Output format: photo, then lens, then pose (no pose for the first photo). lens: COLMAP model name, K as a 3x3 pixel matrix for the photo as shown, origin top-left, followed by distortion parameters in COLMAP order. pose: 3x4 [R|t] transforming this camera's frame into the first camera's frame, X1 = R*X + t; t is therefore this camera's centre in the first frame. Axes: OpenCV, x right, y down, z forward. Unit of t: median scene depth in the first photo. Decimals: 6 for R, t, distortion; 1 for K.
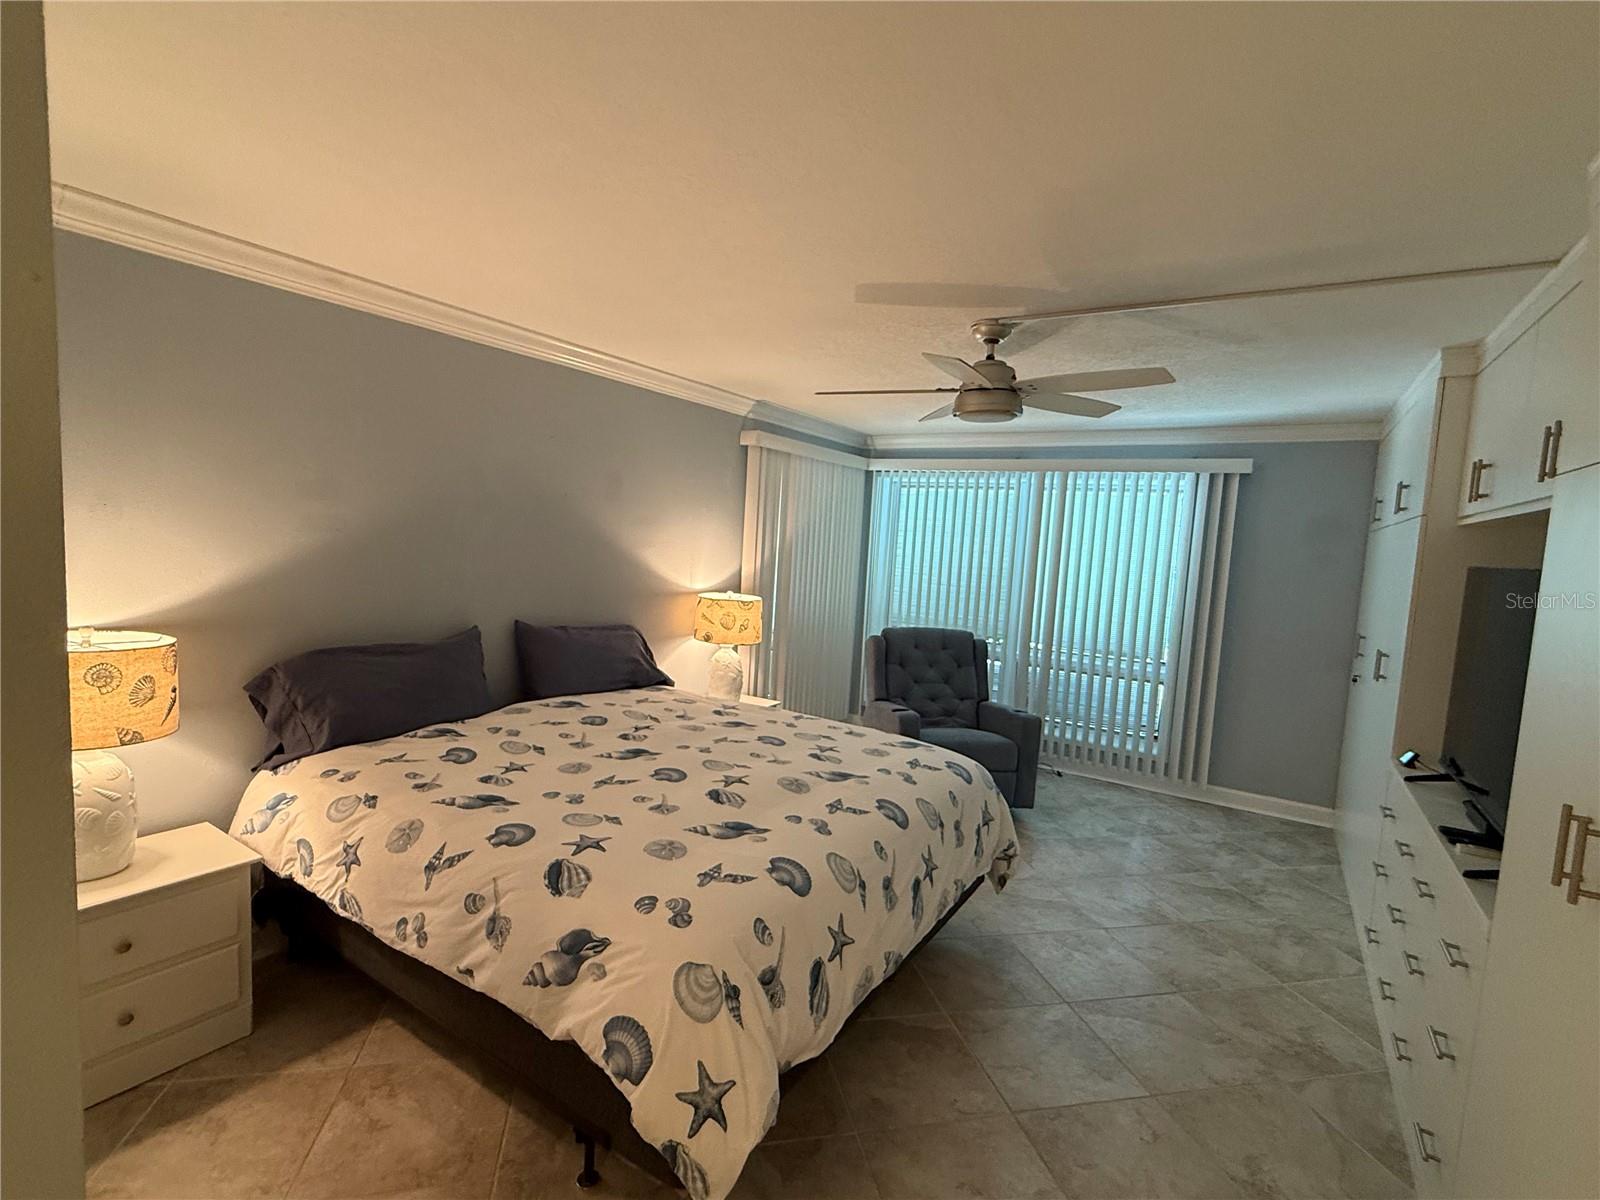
lens RADIAL K [[742.6, 0, 799.9], [0, 742.6, 599.5], [0, 0, 1]] dist [-0.005381, -0.000875]
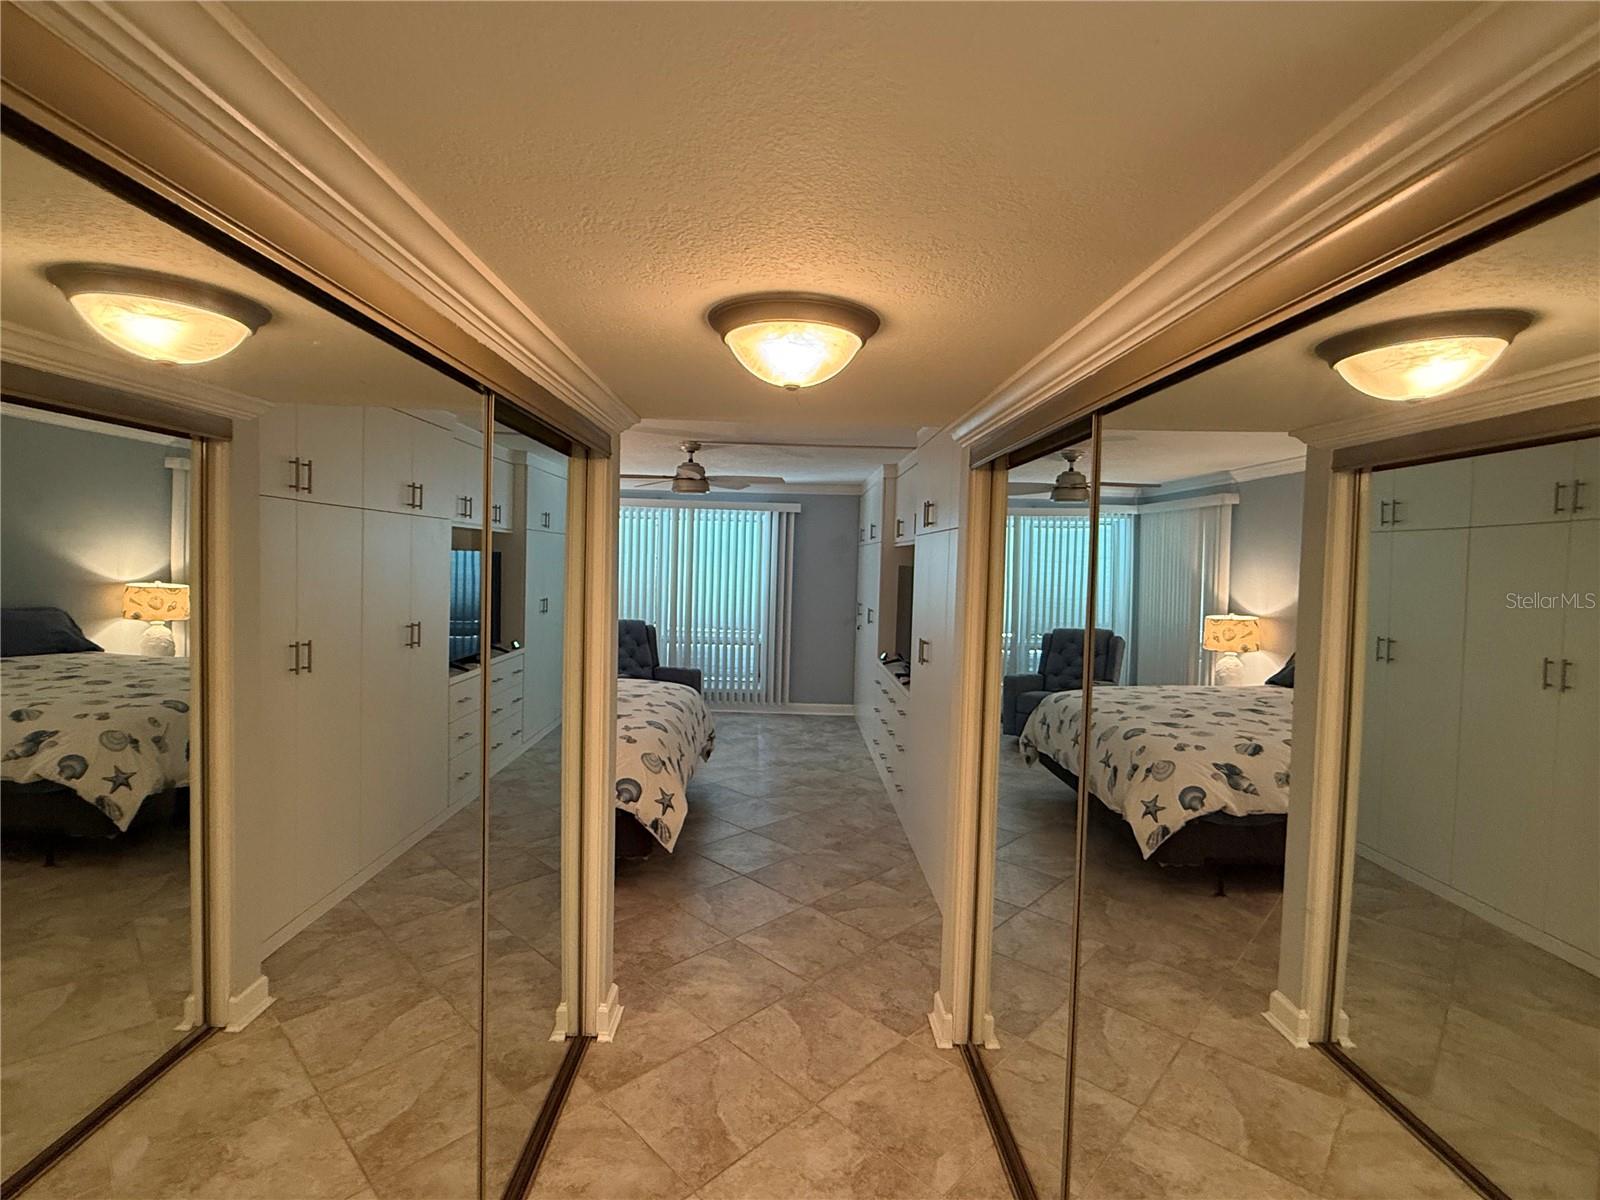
lens RADIAL K [[742.6, 0, 800.6], [0, 742.6, 590.2], [0, 0, 1]] dist [-0.005381, -0.000875]
pose [[0.832924, -0.054425, 0.550705, -0.401329], [0.065006, 0.997885, 0.000300, 0.006004], [-0.549556, 0.035549, 0.834700, -0.488029]]
